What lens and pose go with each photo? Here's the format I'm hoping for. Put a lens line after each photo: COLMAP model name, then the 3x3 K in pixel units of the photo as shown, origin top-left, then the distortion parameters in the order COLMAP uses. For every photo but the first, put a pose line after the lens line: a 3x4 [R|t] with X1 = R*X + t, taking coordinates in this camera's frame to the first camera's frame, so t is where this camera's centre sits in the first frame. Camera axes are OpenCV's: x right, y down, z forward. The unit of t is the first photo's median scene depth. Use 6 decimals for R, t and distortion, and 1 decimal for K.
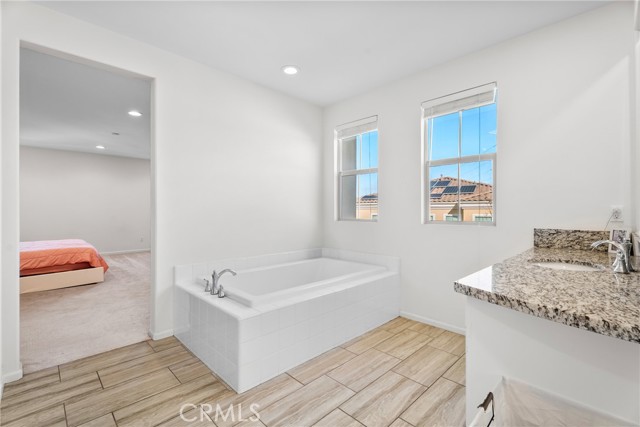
lens RADIAL K [[290.0, 0, 318.5], [0, 290.0, 211.9], [0, 0, 1]] dist [0.007640, -0.002838]
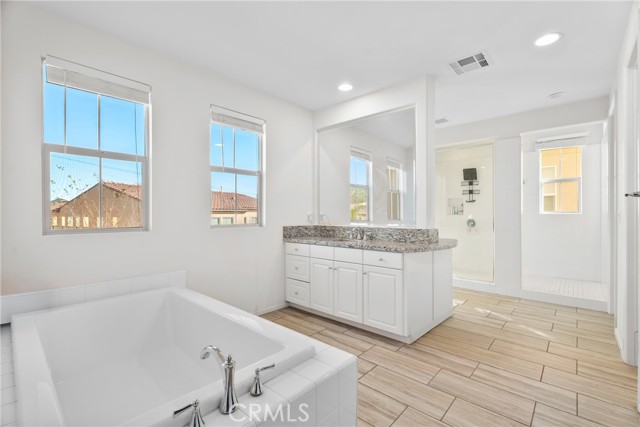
lens RADIAL K [[290.0, 0, 318.1], [0, 290.0, 212.1], [0, 0, 1]] dist [0.007640, -0.002838]
pose [[-0.073816, 0.003373, 0.997266, -0.601582], [-0.000302, 0.999994, -0.003405, -0.010411], [-0.997272, -0.000553, -0.073815, 0.669300]]
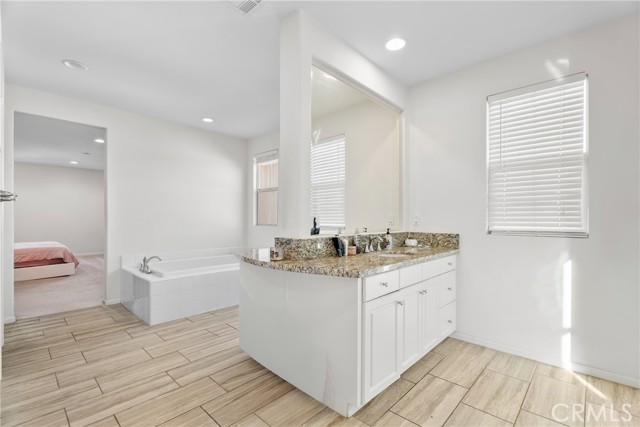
lens RADIAL K [[290.0, 0, 319.7], [0, 290.0, 220.1], [0, 0, 1]] dist [0.007640, -0.002838]
pose [[0.998901, 0.002014, 0.046837, 0.358409], [-0.002164, 0.999993, 0.003136, 0.000805], [-0.046830, -0.003234, 0.998898, -0.420144]]
